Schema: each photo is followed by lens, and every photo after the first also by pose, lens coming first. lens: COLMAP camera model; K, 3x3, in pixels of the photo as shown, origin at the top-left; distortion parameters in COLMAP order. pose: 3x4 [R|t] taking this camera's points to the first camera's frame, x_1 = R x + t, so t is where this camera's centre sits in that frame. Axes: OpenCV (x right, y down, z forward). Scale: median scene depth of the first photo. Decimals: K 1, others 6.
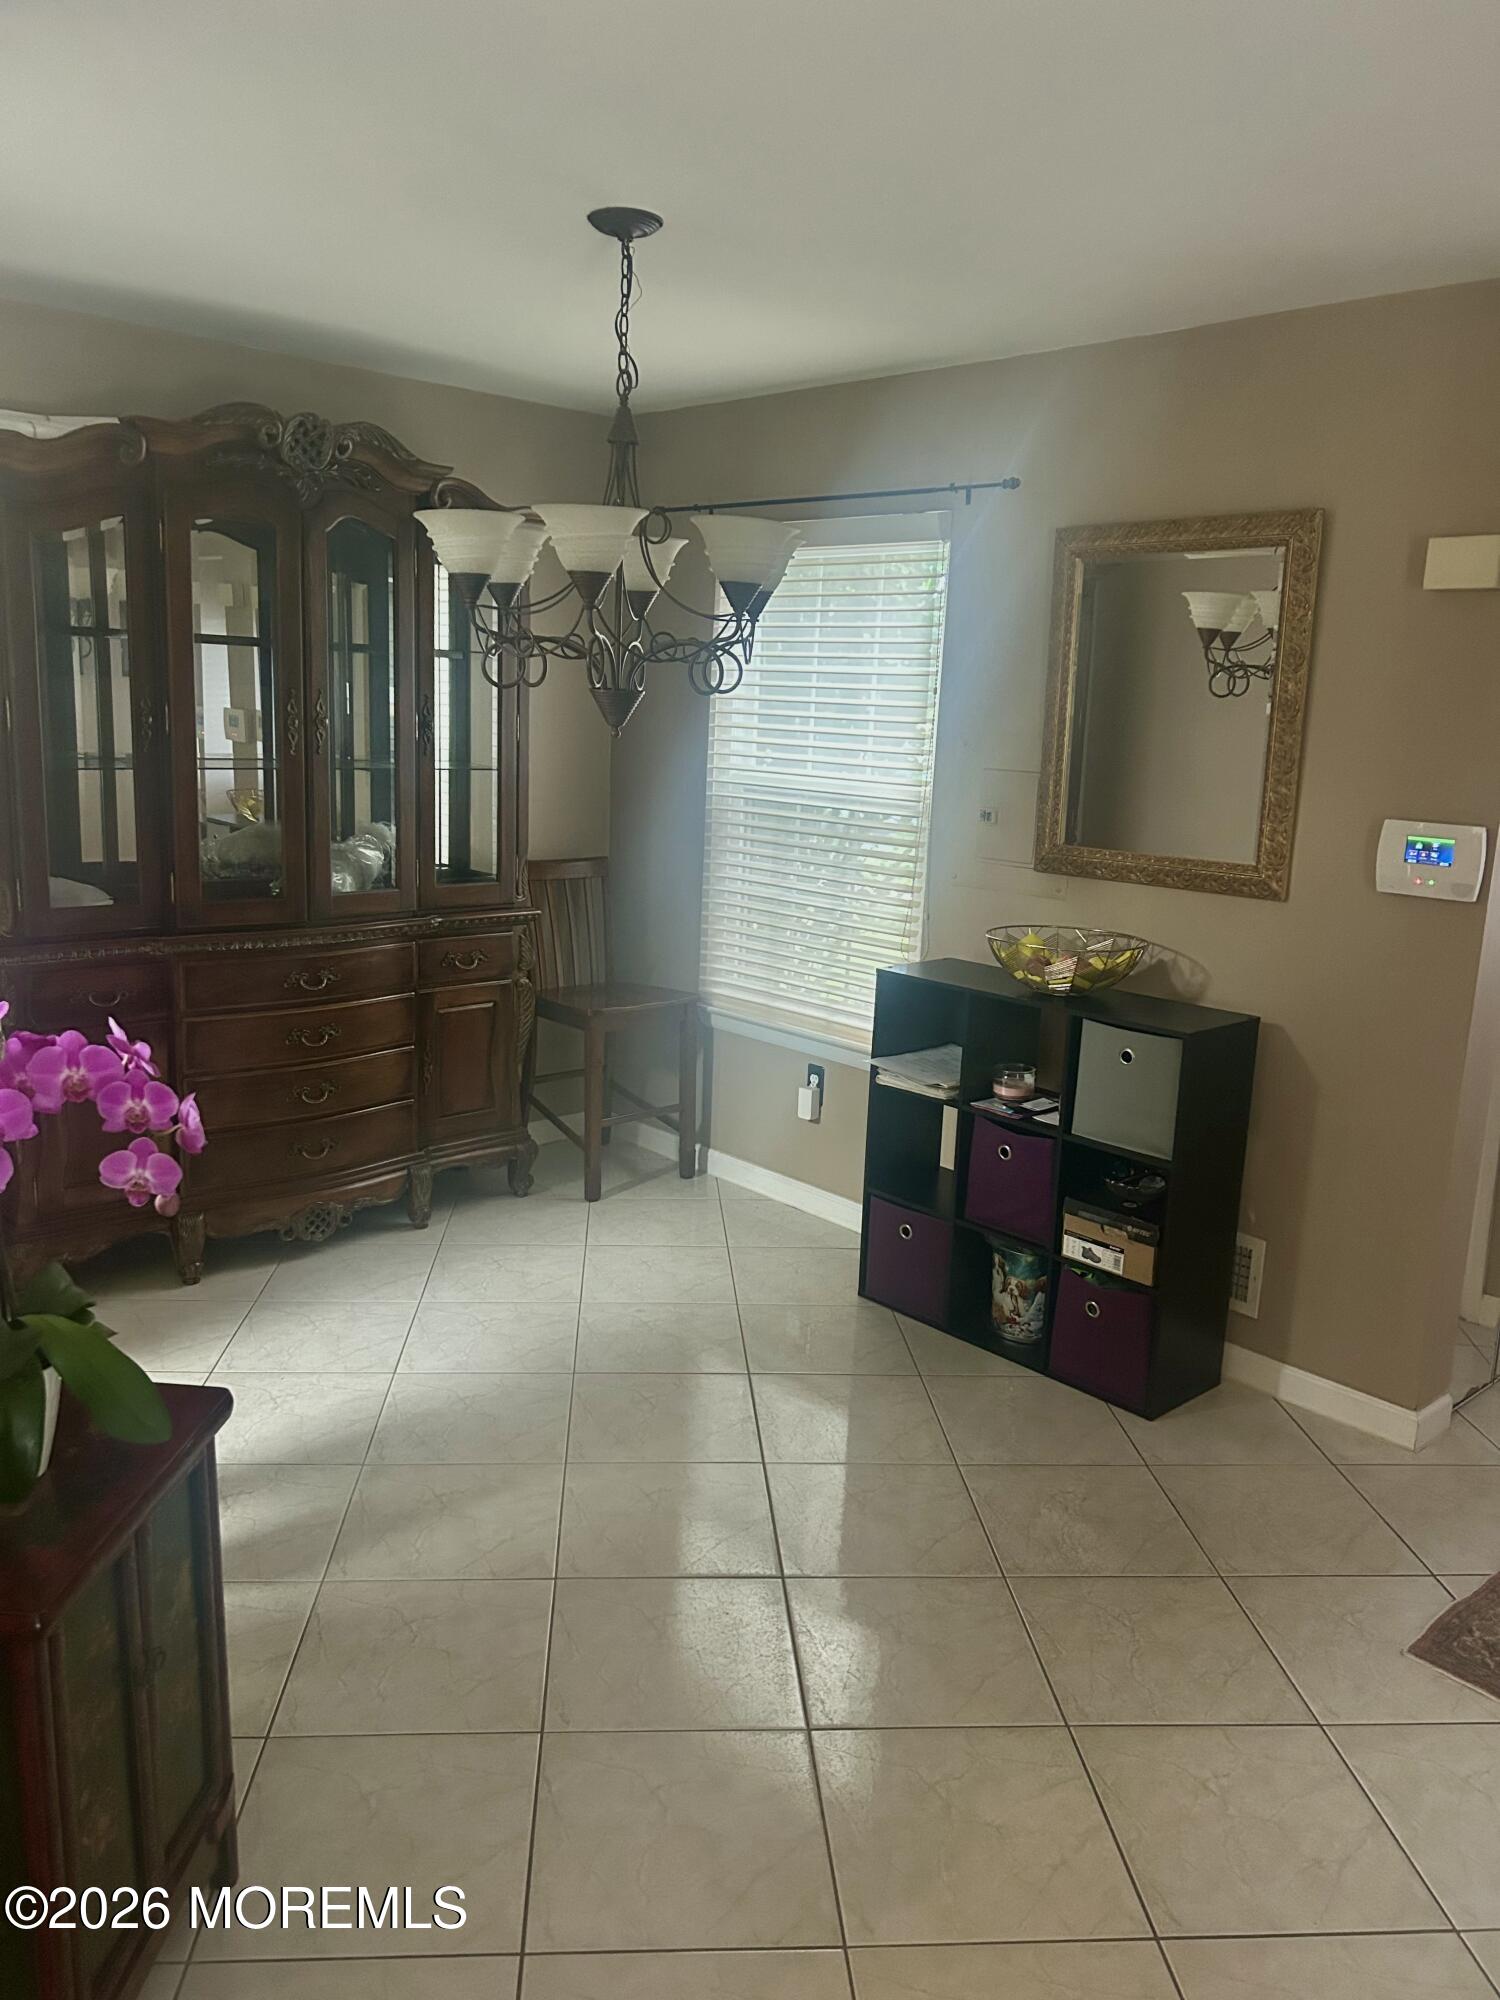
lens RADIAL K [[1500.8, 0, 749.0], [0, 1500.8, 999.3], [0, 0, 1]] dist [0.012768, 0.002902]
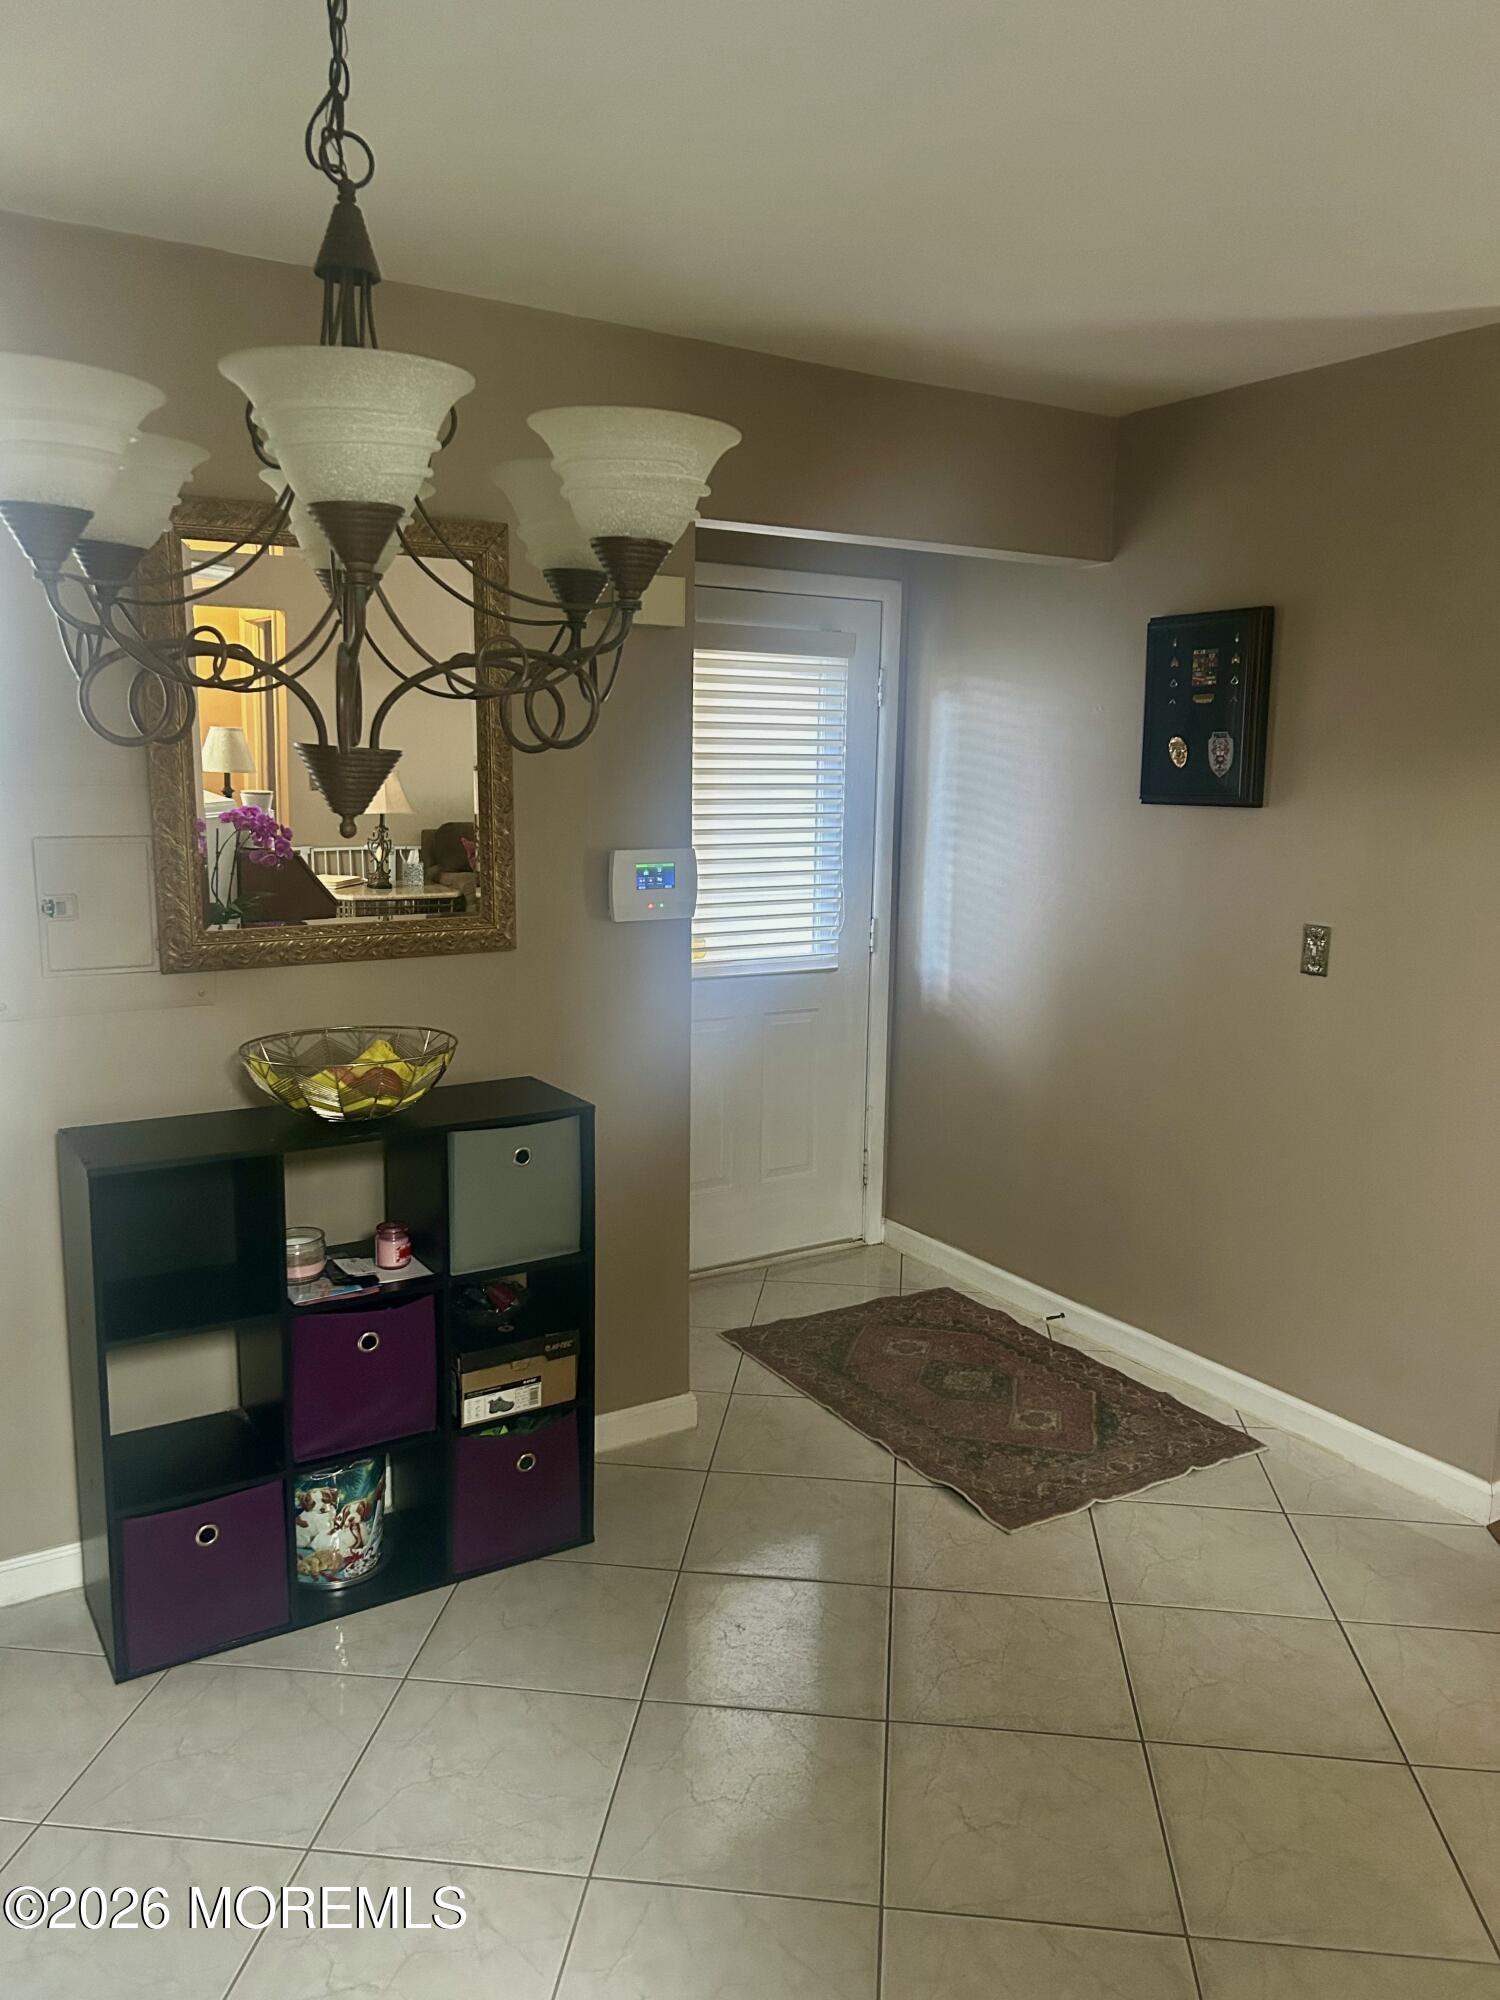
lens RADIAL K [[1500.8, 0, 750.6], [0, 1500.8, 999.4], [0, 0, 1]] dist [0.012768, 0.002902]
pose [[0.186415, -0.188936, 0.964133, -0.531227], [0.187458, 0.970146, 0.153870, -0.156288], [-0.964422, 0.152051, 0.216268, 0.693196]]
